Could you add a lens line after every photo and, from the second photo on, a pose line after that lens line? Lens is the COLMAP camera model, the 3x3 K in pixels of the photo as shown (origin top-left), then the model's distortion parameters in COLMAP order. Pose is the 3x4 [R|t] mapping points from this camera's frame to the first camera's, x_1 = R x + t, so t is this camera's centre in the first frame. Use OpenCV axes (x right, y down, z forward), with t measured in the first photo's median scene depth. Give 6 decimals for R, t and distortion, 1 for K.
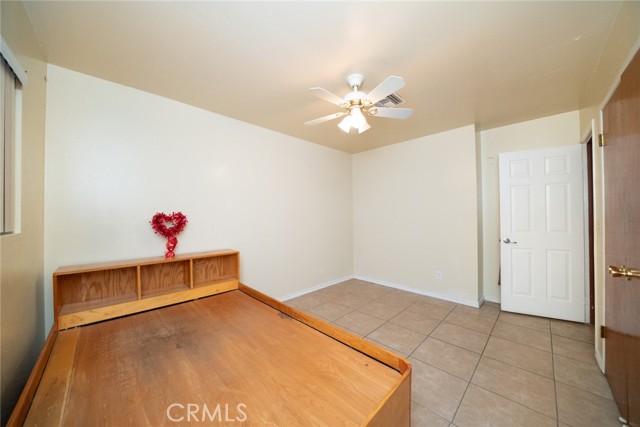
lens RADIAL K [[222.2, 0, 320.0], [0, 222.2, 213.5], [0, 0, 1]] dist [-0.017037, -0.000019]
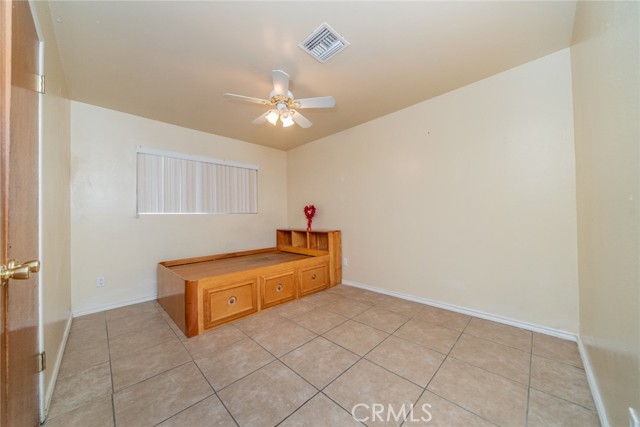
lens RADIAL K [[222.2, 0, 320.0], [0, 222.2, 213.5], [0, 0, 1]] dist [-0.017037, -0.000019]
pose [[0.016889, -0.009270, -0.999814, 1.140655], [0.019850, 0.999763, -0.008934, 0.080527], [0.999660, -0.019695, 0.017069, 1.040275]]
